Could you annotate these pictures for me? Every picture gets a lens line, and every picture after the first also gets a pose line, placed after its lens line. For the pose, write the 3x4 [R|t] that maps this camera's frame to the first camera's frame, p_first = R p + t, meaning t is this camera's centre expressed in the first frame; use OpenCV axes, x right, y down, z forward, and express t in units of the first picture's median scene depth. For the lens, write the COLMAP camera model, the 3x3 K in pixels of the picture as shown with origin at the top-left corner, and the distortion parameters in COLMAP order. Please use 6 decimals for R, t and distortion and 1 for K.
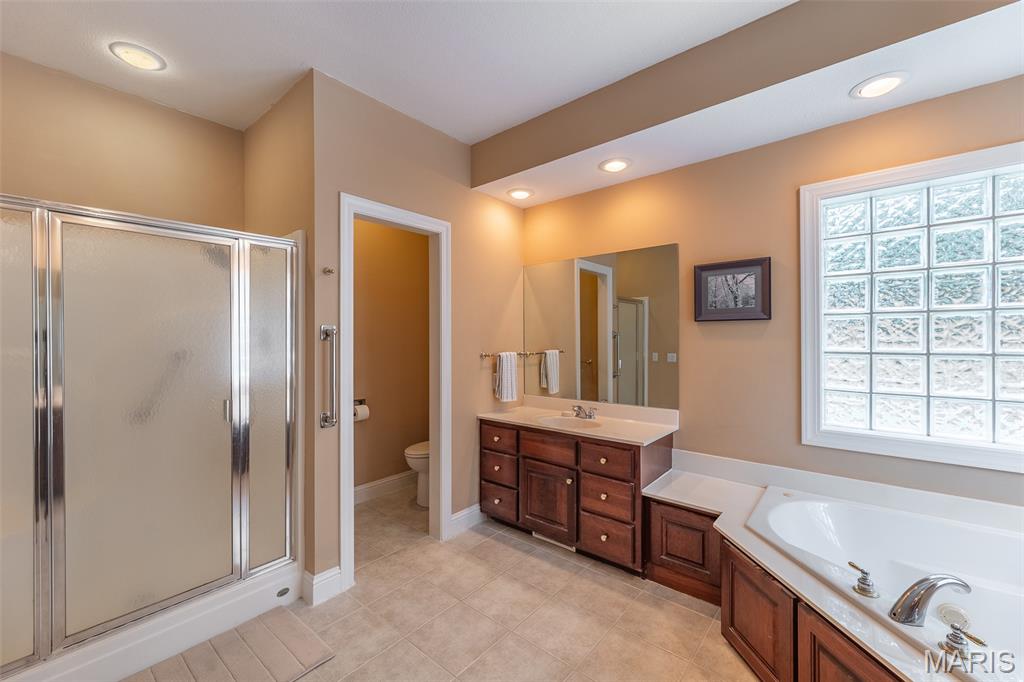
lens RADIAL K [[404.6, 0, 515.7], [0, 404.6, 342.8], [0, 0, 1]] dist [0.005574, -0.000863]
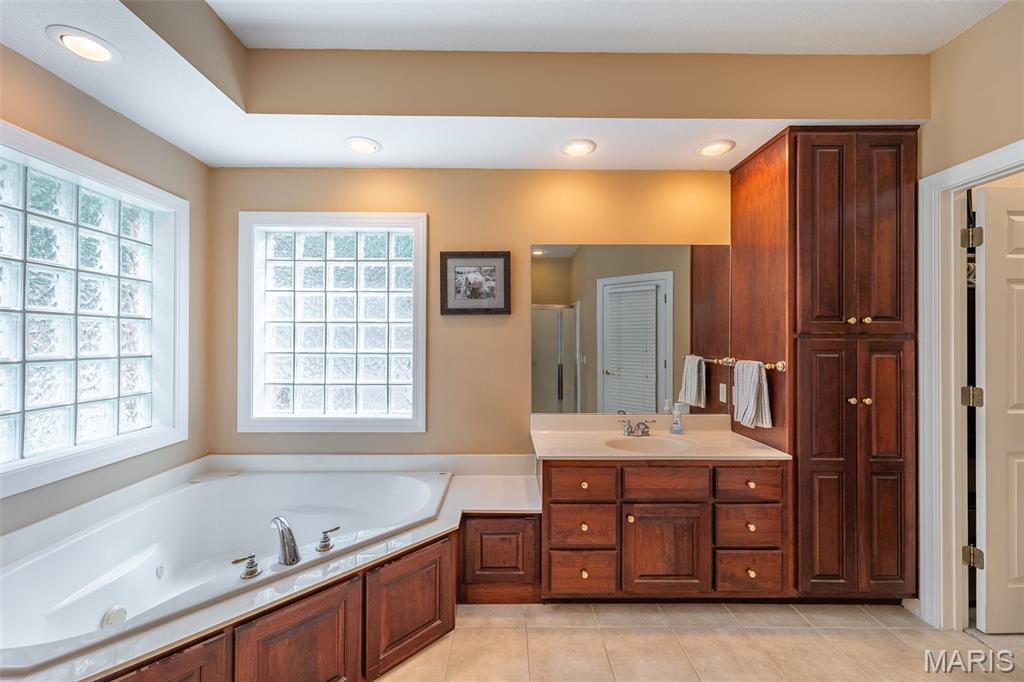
lens RADIAL K [[404.6, 0, 510.1], [0, 404.6, 337.0], [0, 0, 1]] dist [0.005574, -0.000863]
pose [[-0.642837, 0.006673, 0.765974, -0.252281], [0.005260, 0.999977, -0.004298, -0.011866], [-0.765985, 0.001266, -0.642857, 0.671675]]
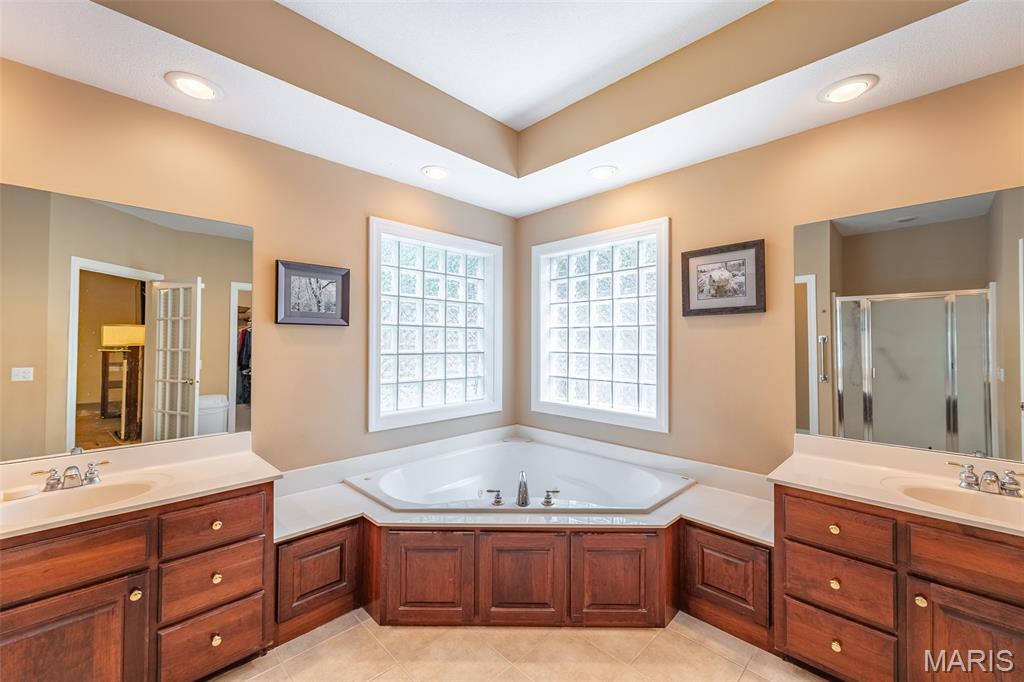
lens RADIAL K [[404.6, 0, 507.6], [0, 404.6, 335.3], [0, 0, 1]] dist [0.005574, -0.000863]
pose [[0.102847, 0.018802, 0.994520, -0.420026], [0.005454, 0.999796, -0.019466, -0.008635], [-0.994682, 0.007426, 0.102723, 0.456215]]
